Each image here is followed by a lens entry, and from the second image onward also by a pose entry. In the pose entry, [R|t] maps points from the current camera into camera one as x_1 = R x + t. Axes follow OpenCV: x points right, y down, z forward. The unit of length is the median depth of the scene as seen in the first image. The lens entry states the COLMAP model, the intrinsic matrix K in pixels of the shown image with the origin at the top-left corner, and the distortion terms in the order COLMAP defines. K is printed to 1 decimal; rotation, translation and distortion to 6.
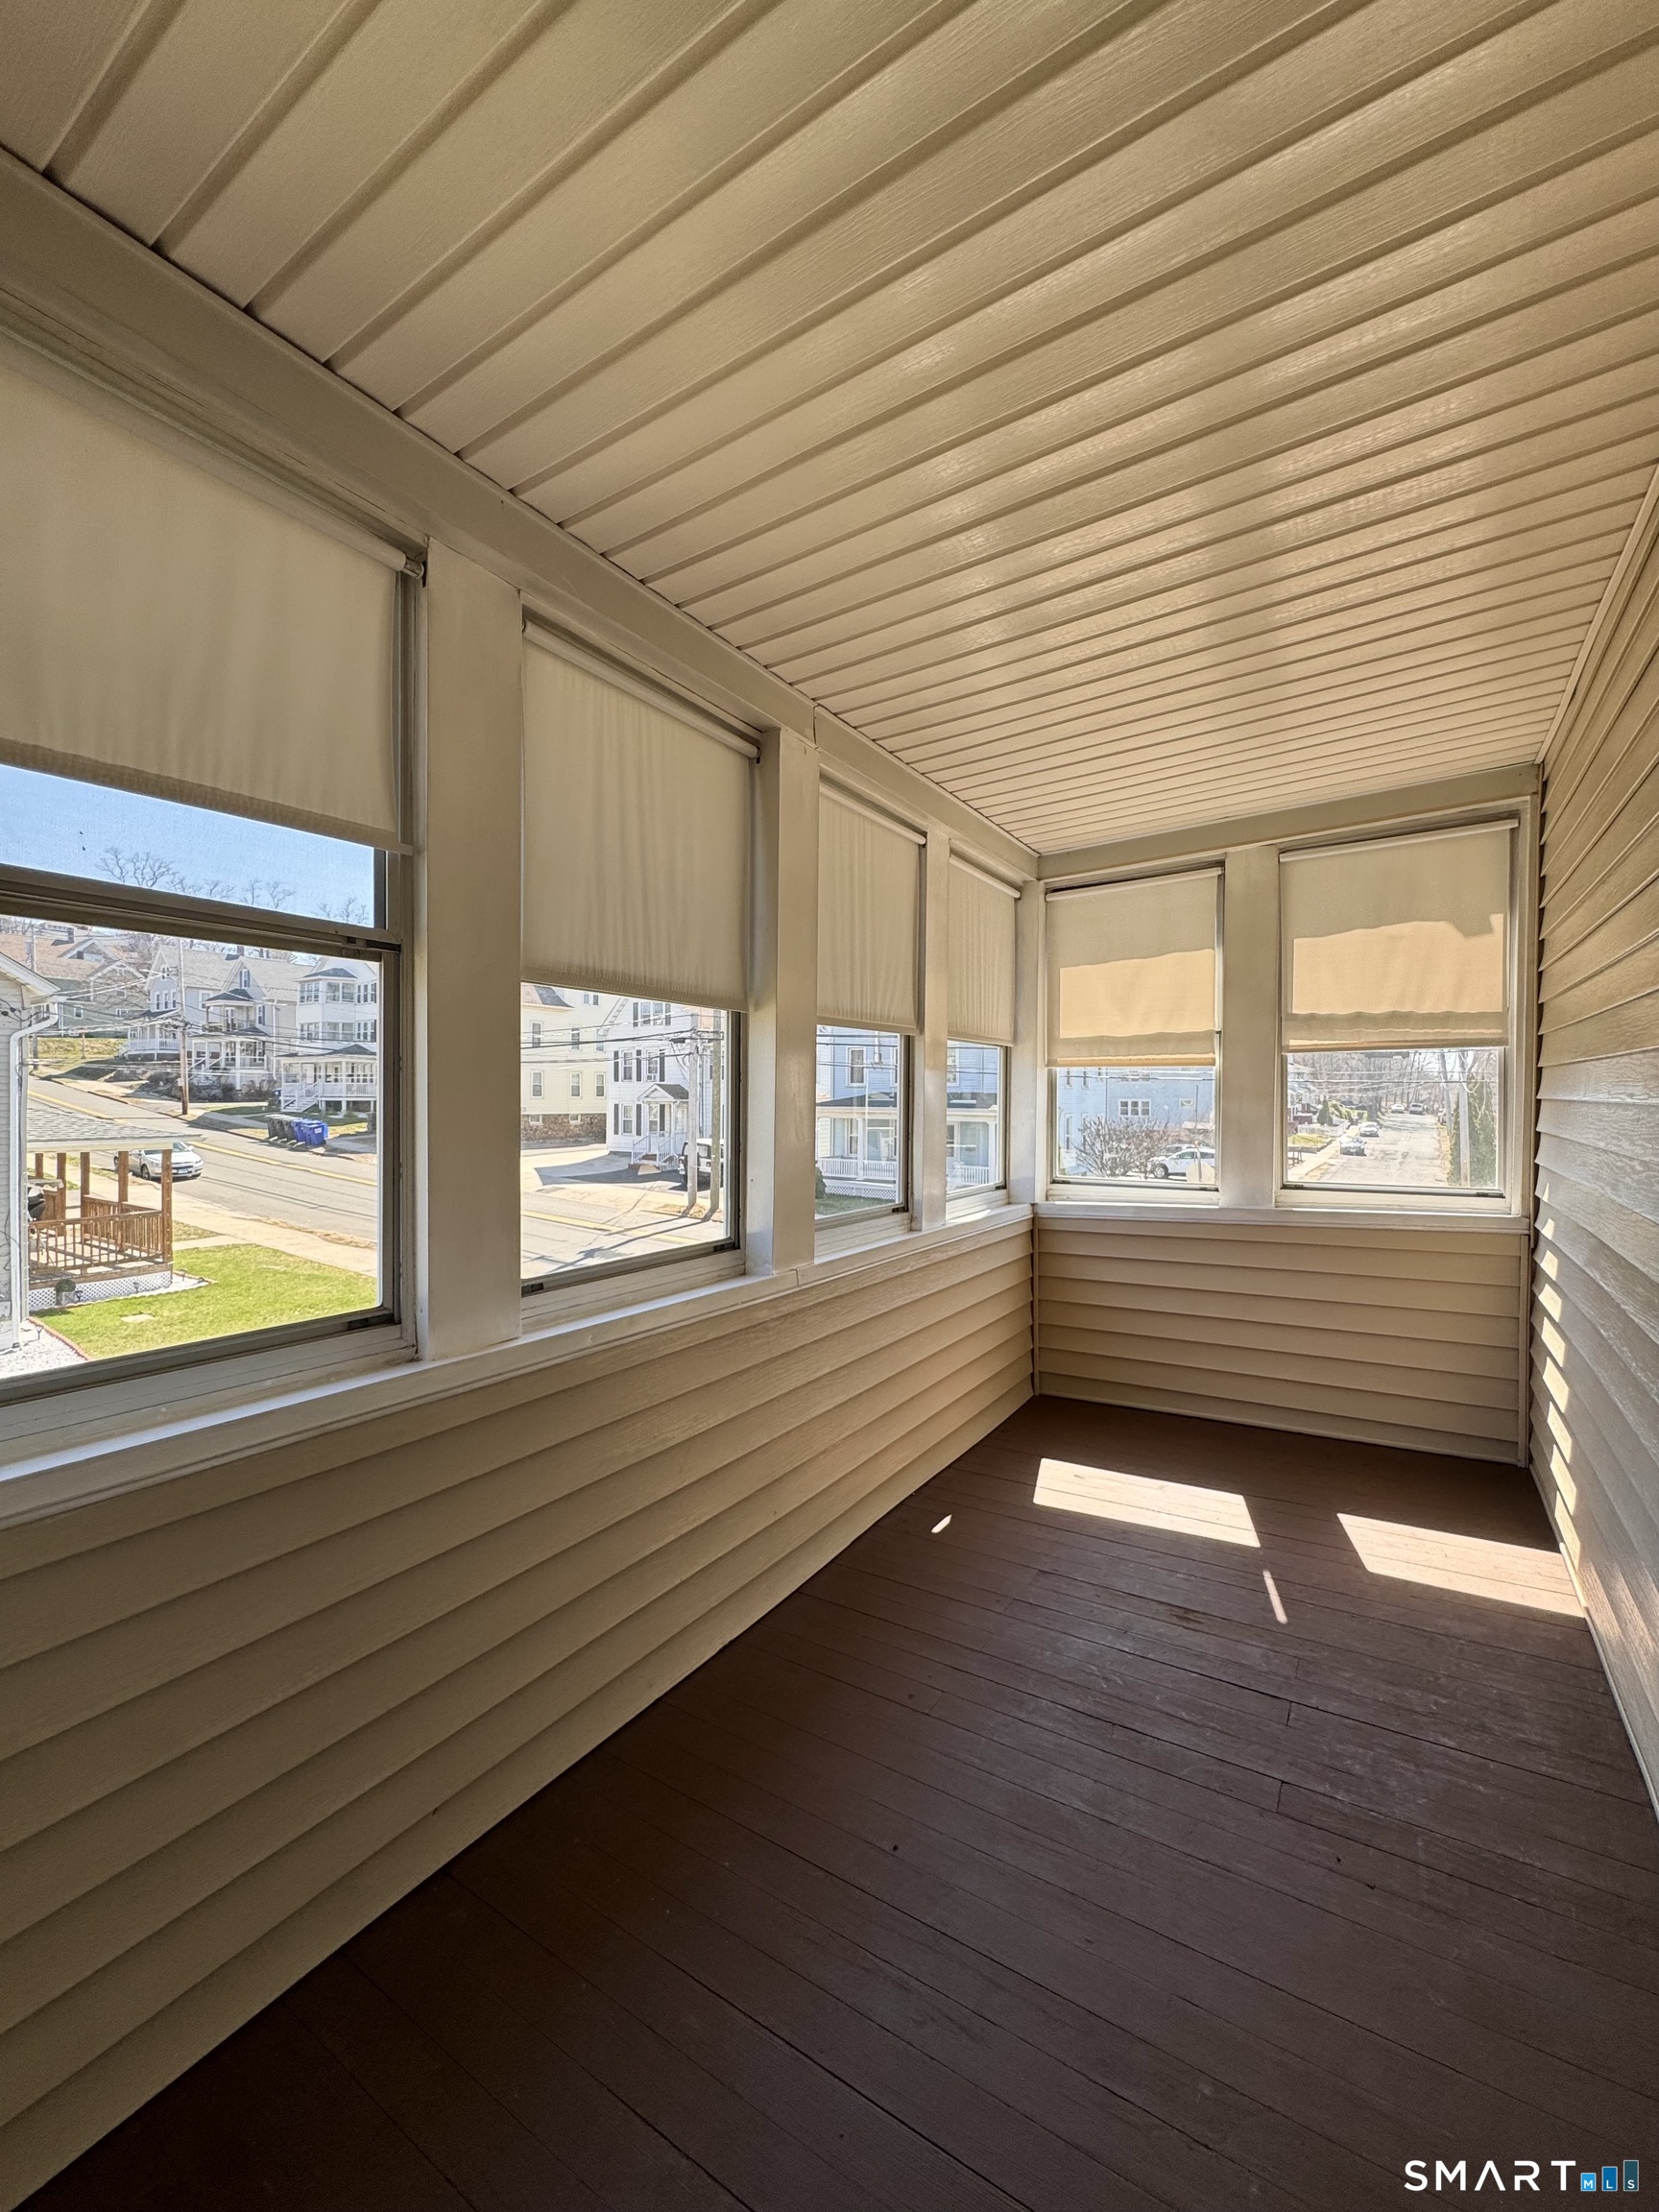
lens RADIAL K [[888.4, 0, 830.1], [0, 888.4, 1114.2], [0, 0, 1]] dist [-0.005433, 0.000837]
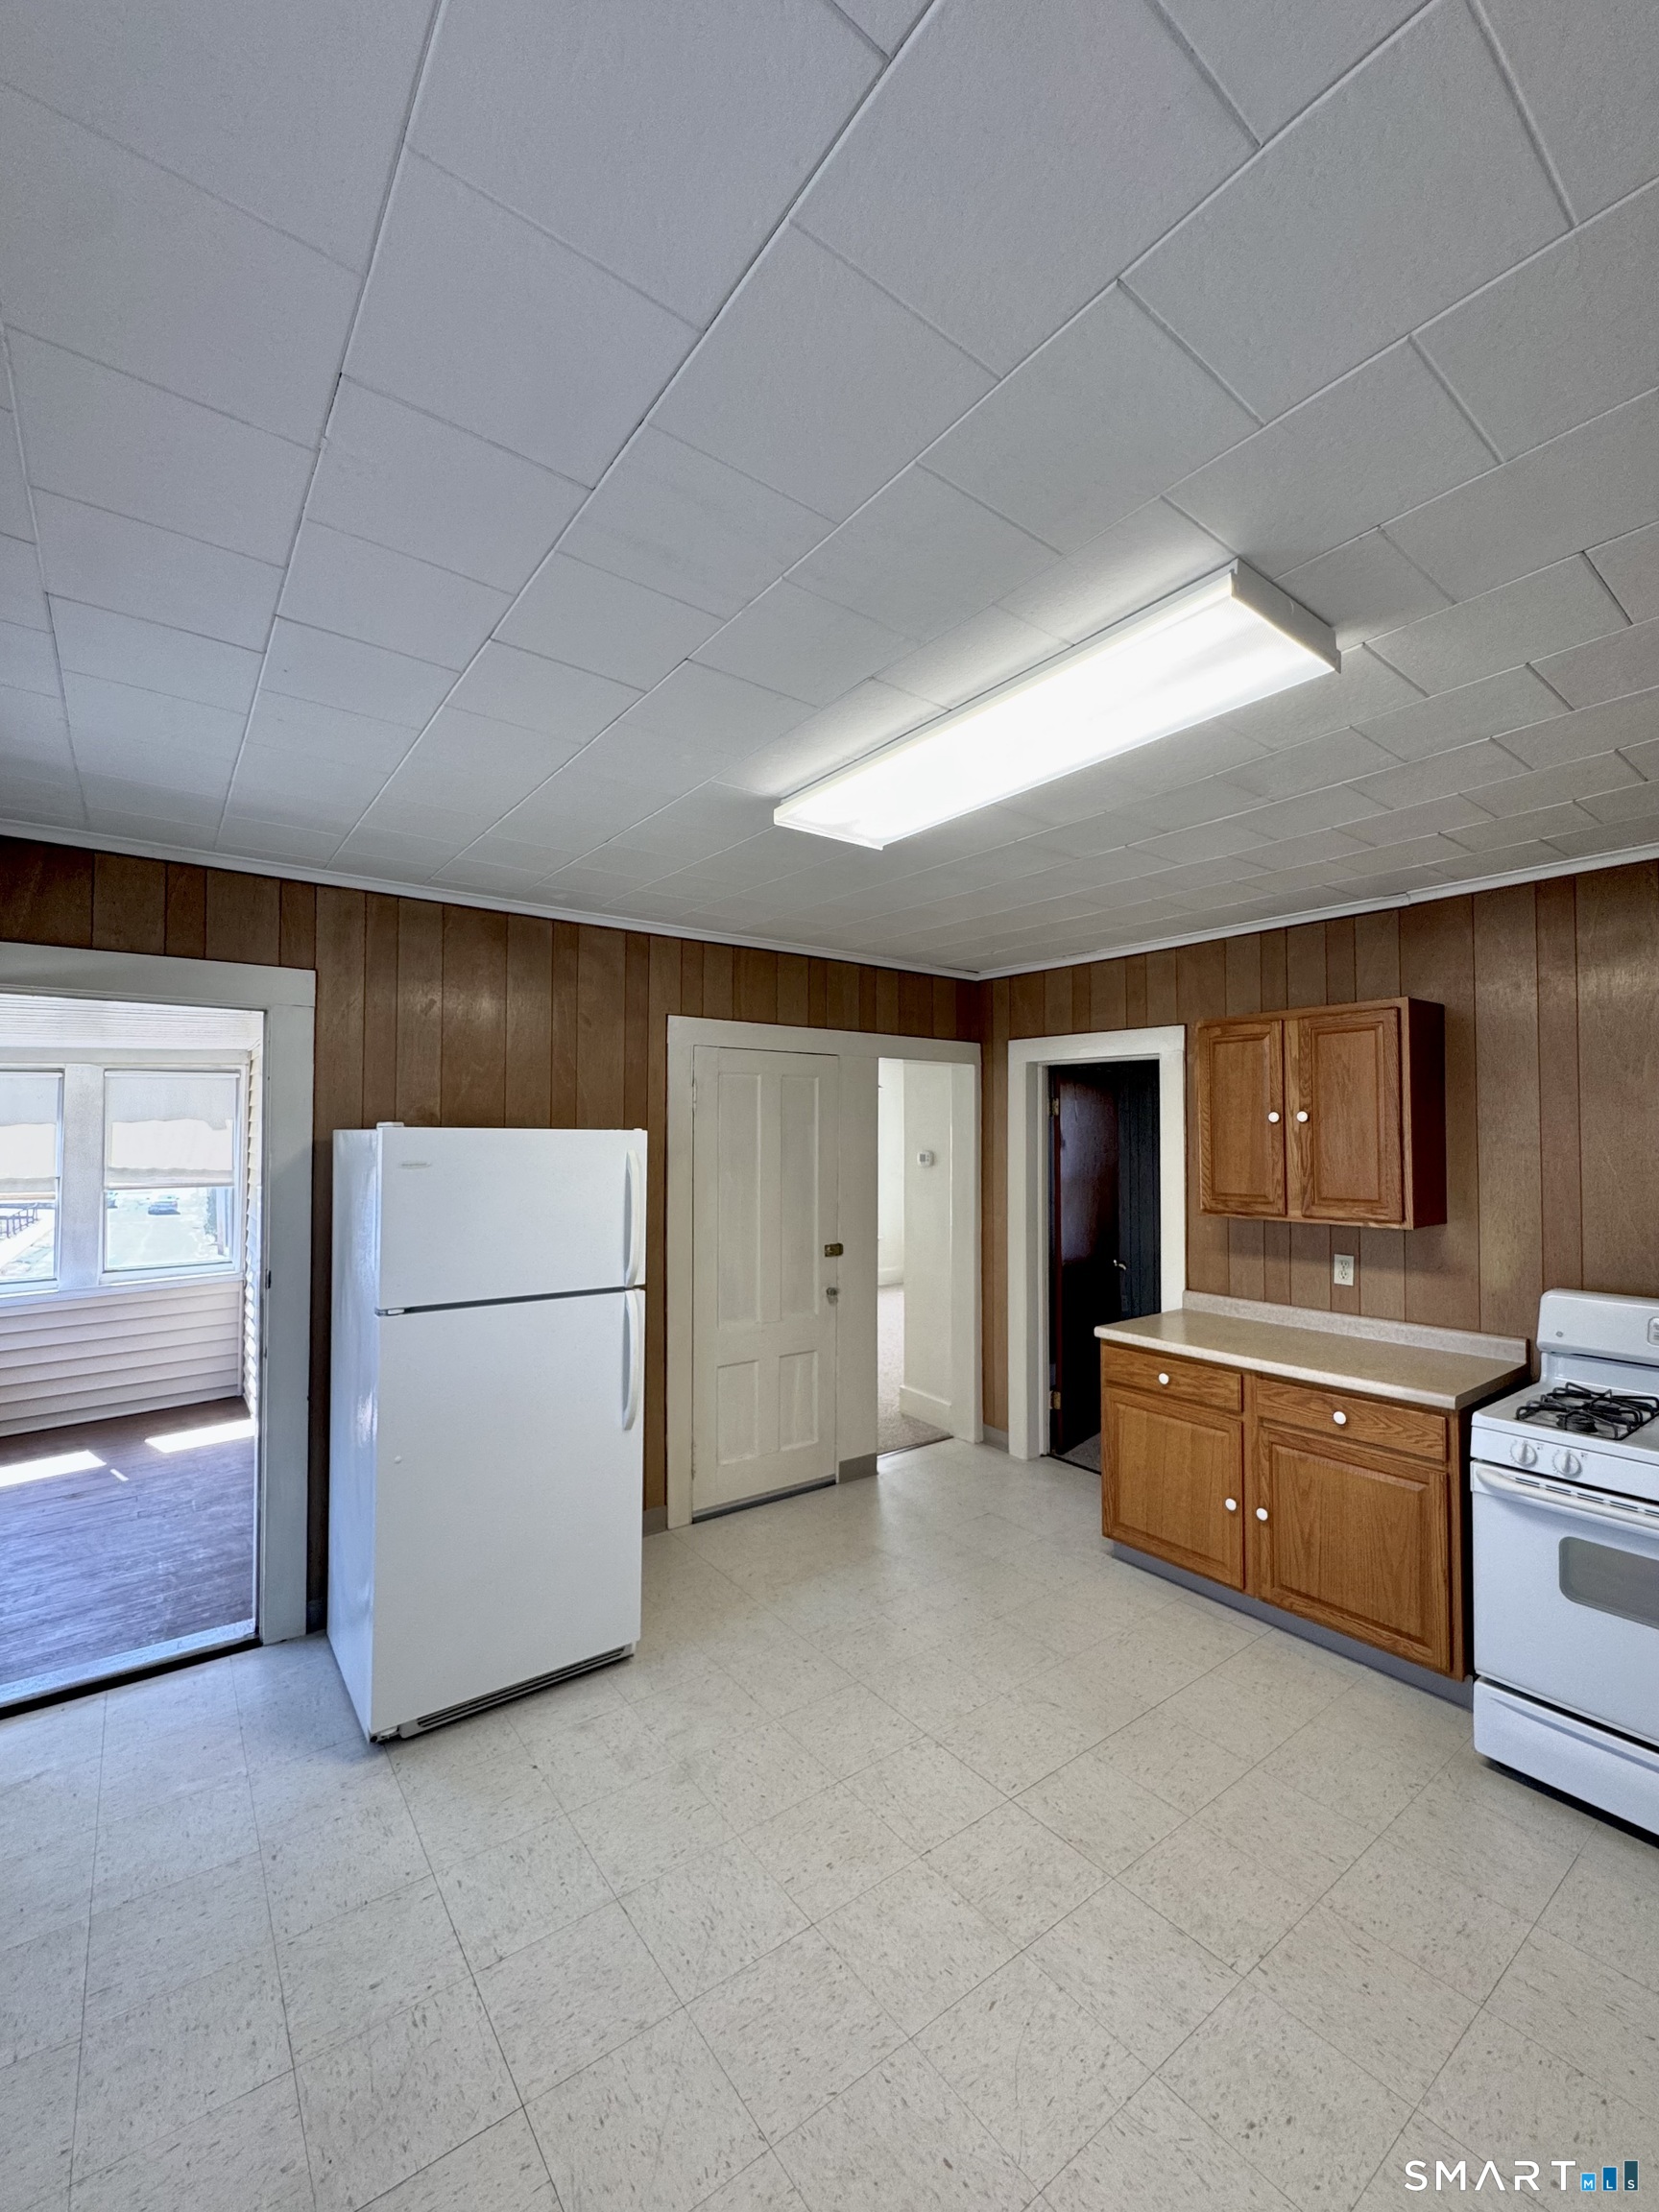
lens RADIAL K [[888.4, 0, 820.7], [0, 888.4, 1124.9], [0, 0, 1]] dist [-0.005433, 0.000837]
pose [[0.343132, 0.022032, 0.939029, -0.600517], [0.011127, 0.999559, -0.027518, -0.134487], [-0.939221, 0.019890, 0.342736, -0.845521]]
